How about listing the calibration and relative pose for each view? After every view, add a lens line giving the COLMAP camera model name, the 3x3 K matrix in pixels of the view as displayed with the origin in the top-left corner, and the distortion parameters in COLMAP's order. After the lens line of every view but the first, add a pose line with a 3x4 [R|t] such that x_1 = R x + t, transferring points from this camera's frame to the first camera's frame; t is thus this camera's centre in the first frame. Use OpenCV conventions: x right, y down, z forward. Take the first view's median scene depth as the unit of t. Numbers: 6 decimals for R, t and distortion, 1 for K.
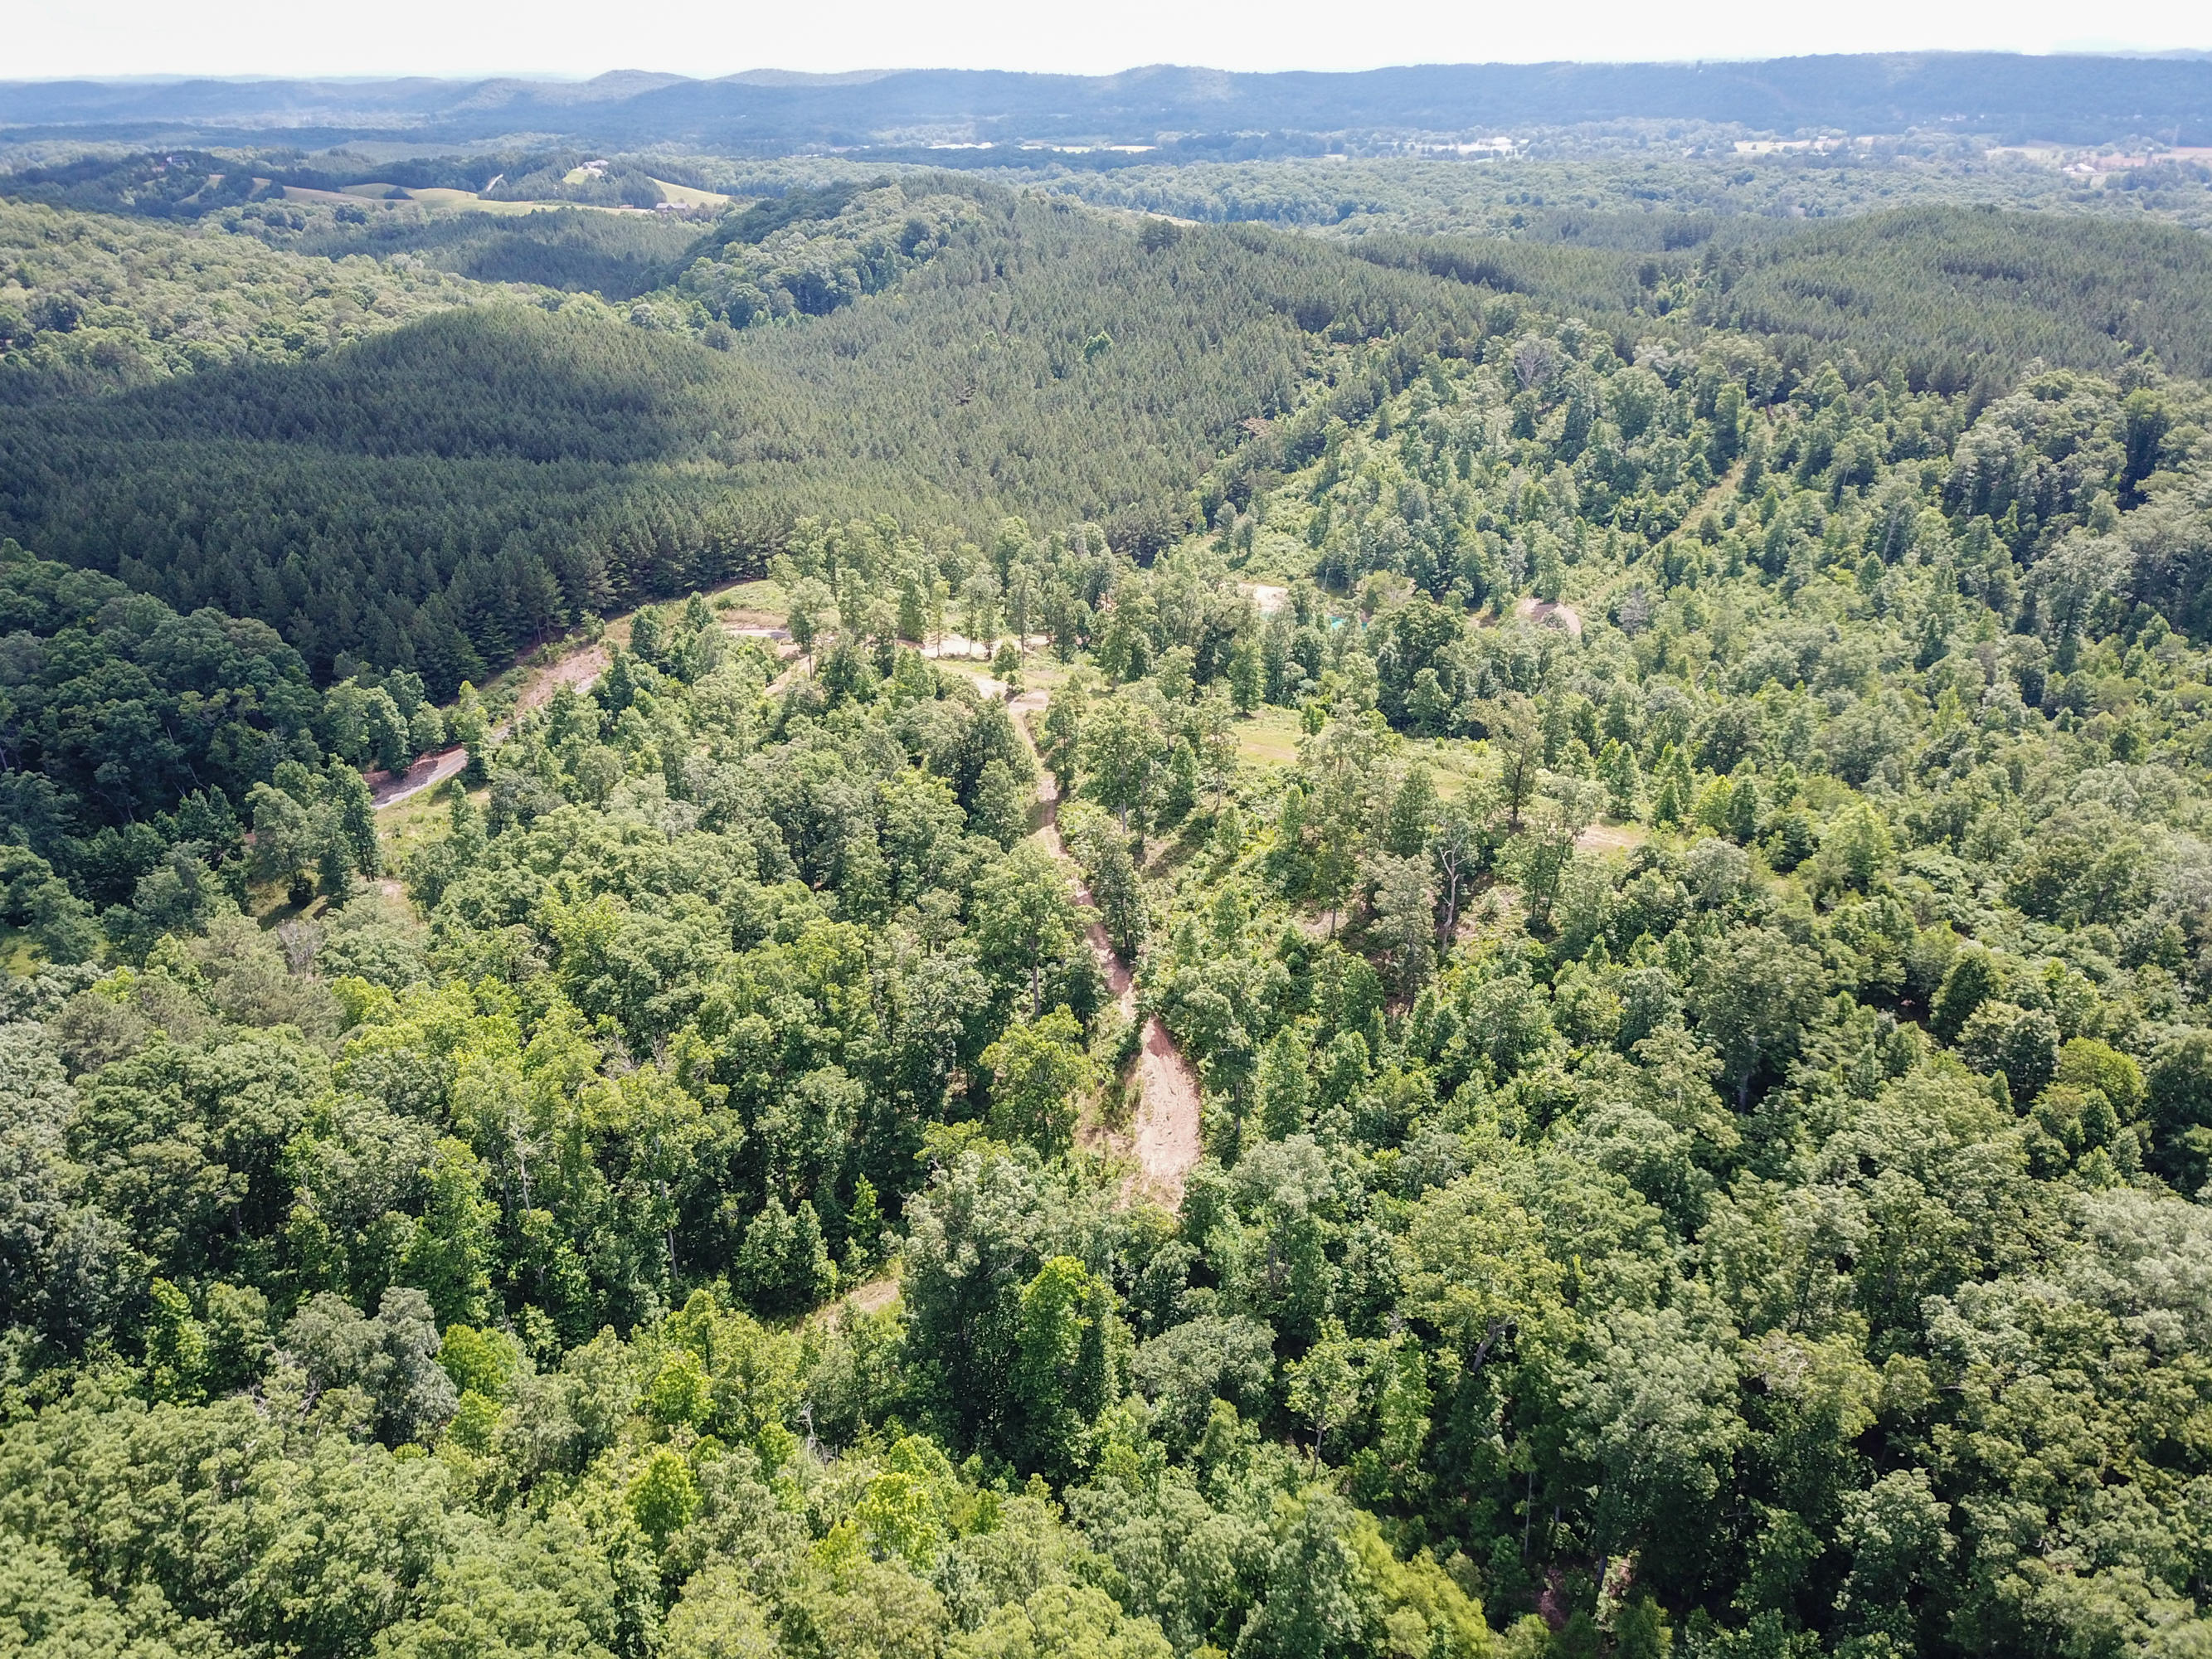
lens RADIAL K [[1672.9, 0, 1085.0], [0, 1672.9, 834.6], [0, 0, 1]] dist [0.026983, -0.003705]
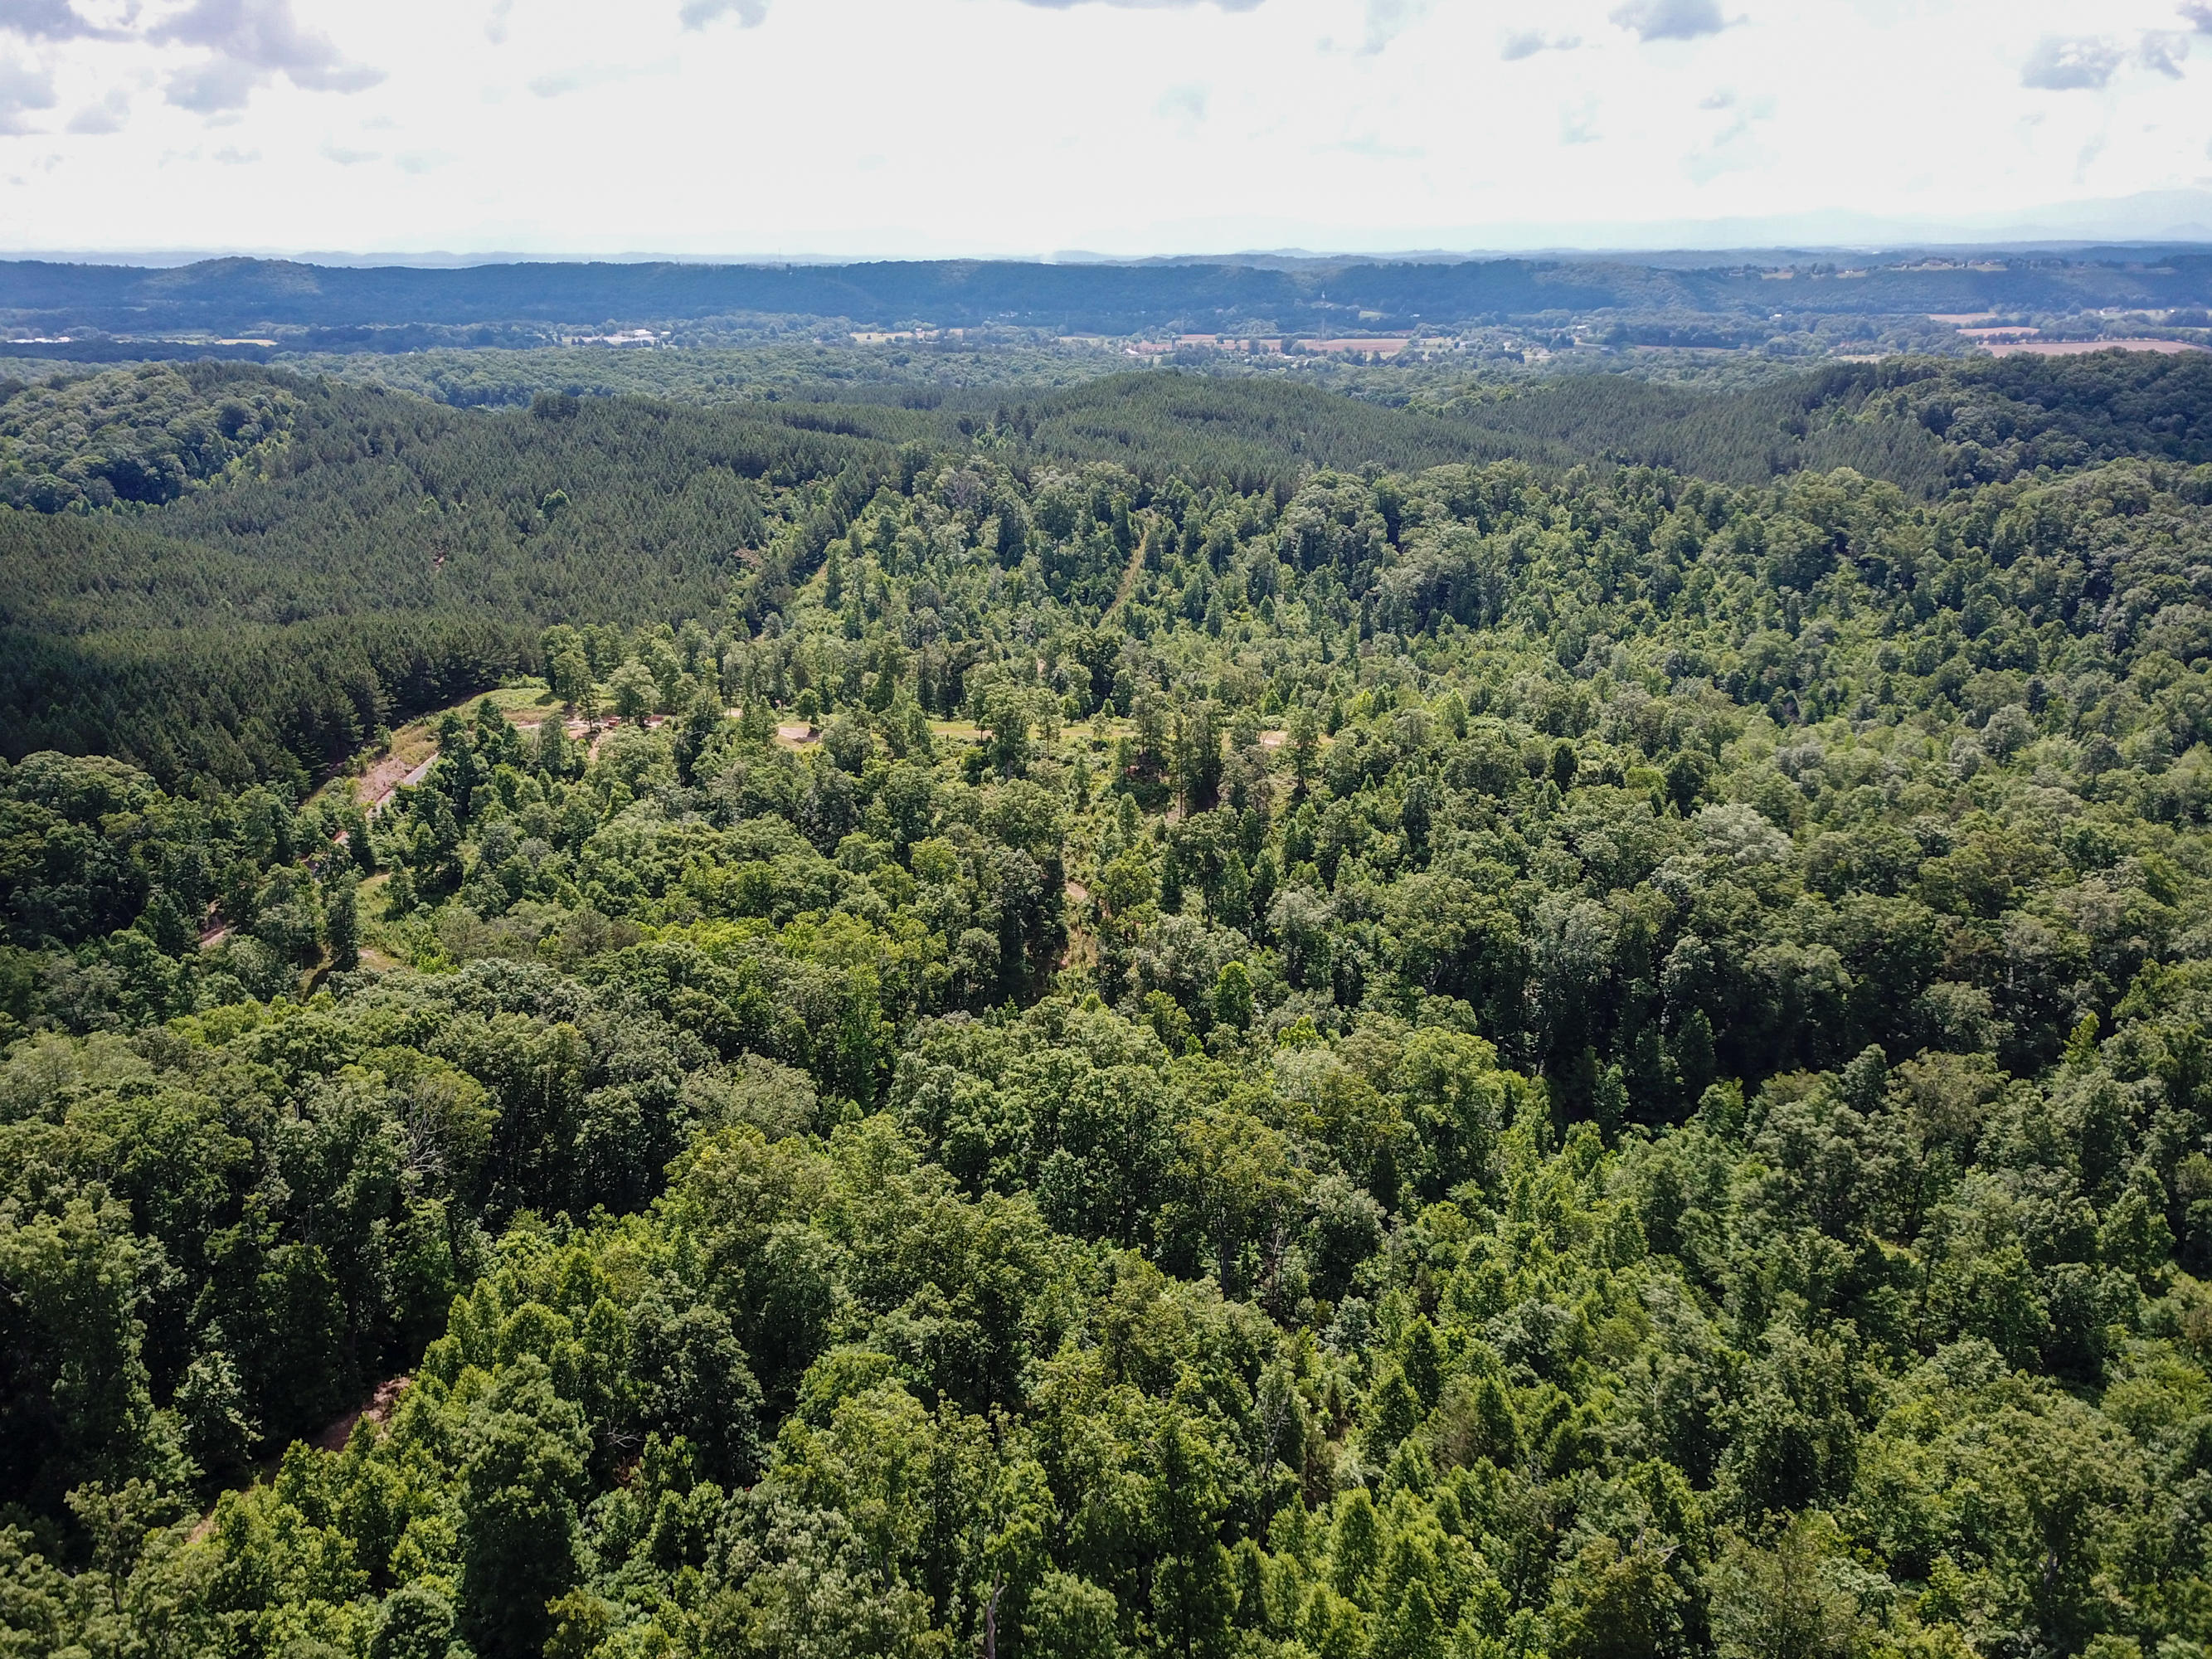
lens RADIAL K [[1672.9, 0, 1089.6], [0, 1672.9, 822.6], [0, 0, 1]] dist [0.026983, -0.003705]
pose [[0.873514, -0.146601, 0.464200, -0.276708], [0.196014, 0.978780, -0.059740, 0.060124], [-0.445591, 0.143173, 0.883714, -0.124092]]
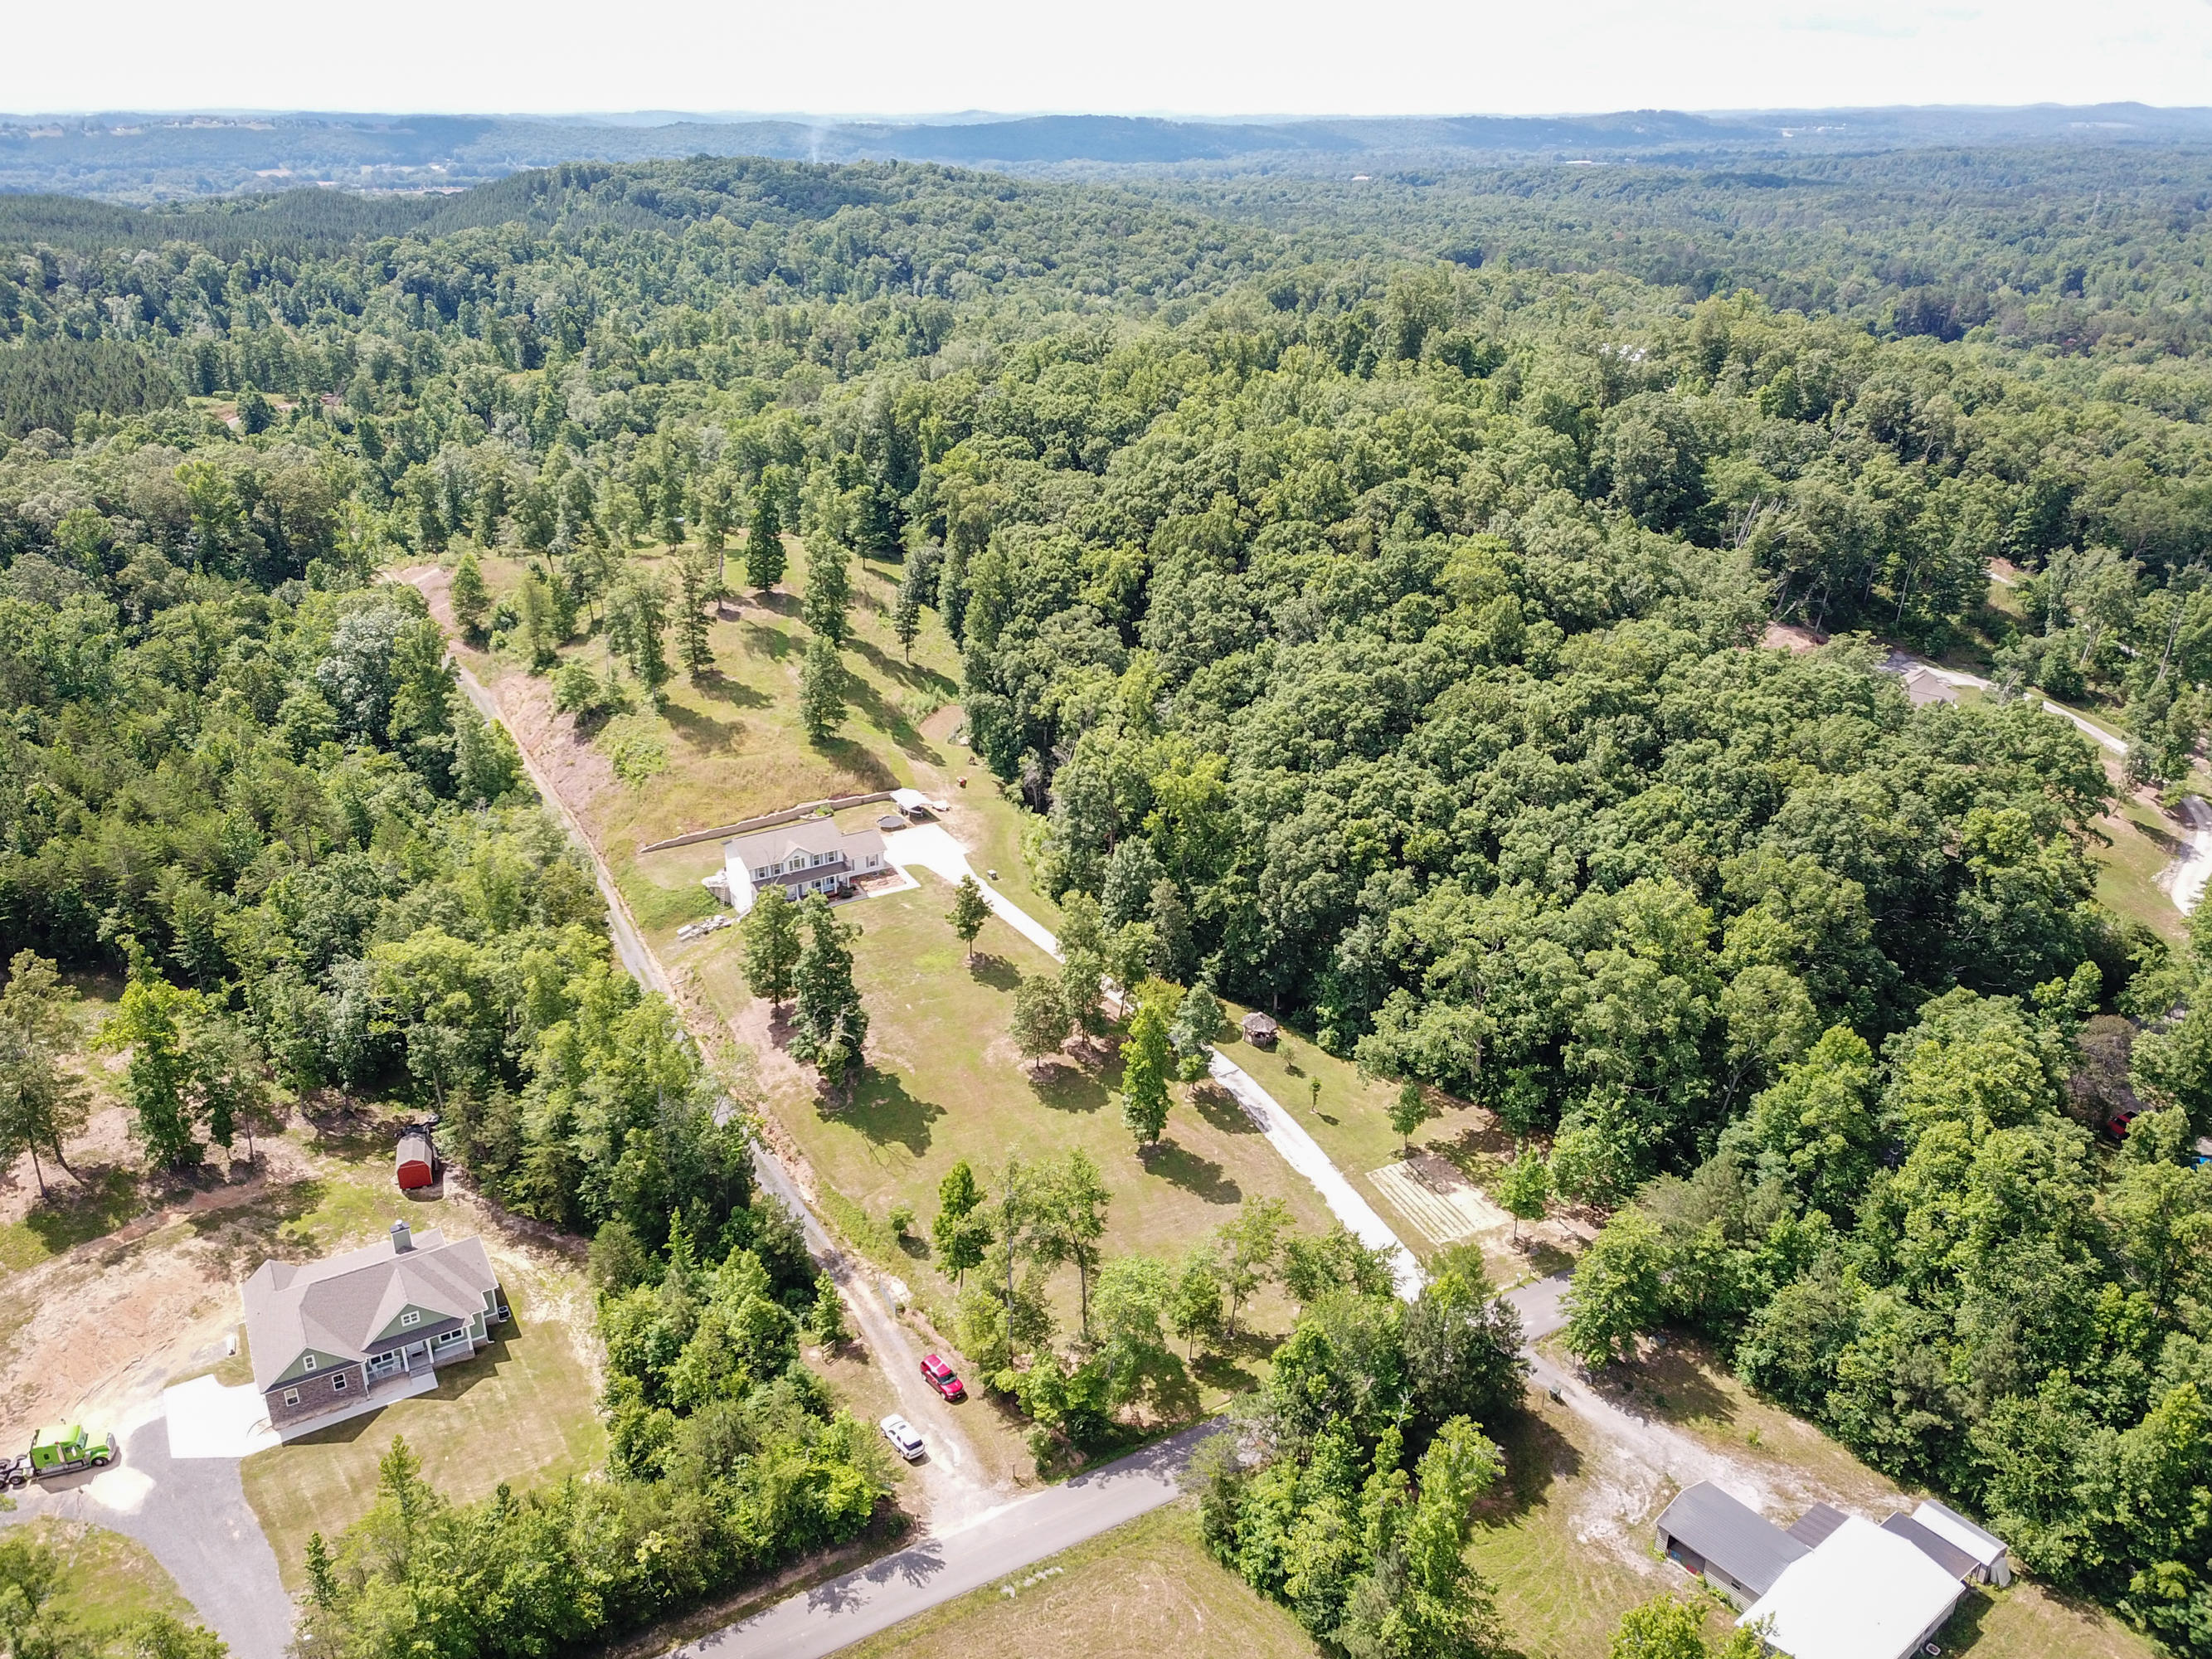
lens RADIAL K [[1672.9, 0, 1084.9], [0, 1672.9, 812.7], [0, 0, 1]] dist [0.026983, -0.003705]
pose [[0.106140, -0.366398, 0.924385, -1.021612], [0.413436, 0.861731, 0.294092, 0.027979], [-0.904326, 0.350959, 0.242946, 0.092248]]
